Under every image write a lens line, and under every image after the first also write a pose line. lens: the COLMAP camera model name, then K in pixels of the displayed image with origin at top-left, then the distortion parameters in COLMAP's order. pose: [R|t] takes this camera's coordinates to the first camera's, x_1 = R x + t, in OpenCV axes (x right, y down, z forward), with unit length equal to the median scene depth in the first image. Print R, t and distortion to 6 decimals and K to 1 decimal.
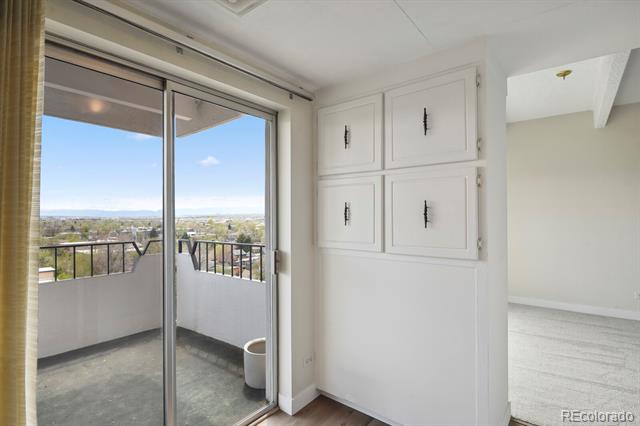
lens RADIAL K [[313.8, 0, 323.8], [0, 313.8, 212.2], [0, 0, 1]] dist [-0.013532, -0.002497]
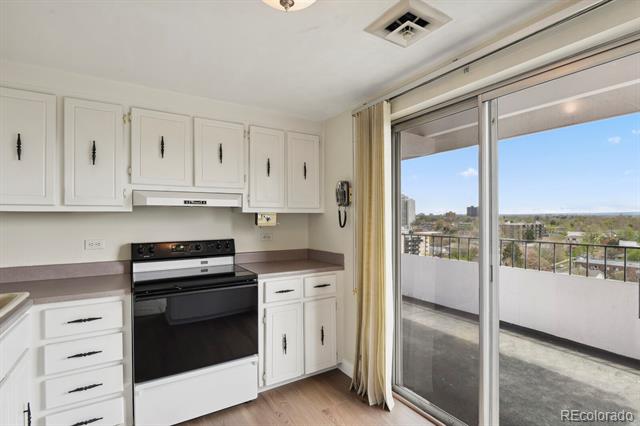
lens RADIAL K [[313.8, 0, 321.6], [0, 313.8, 215.1], [0, 0, 1]] dist [-0.013532, -0.002497]
pose [[-0.333003, 0.000456, -0.942926, 0.472649], [0.008671, 0.999959, -0.002578, 0.007267], [0.942886, -0.009035, -0.332993, 0.530192]]
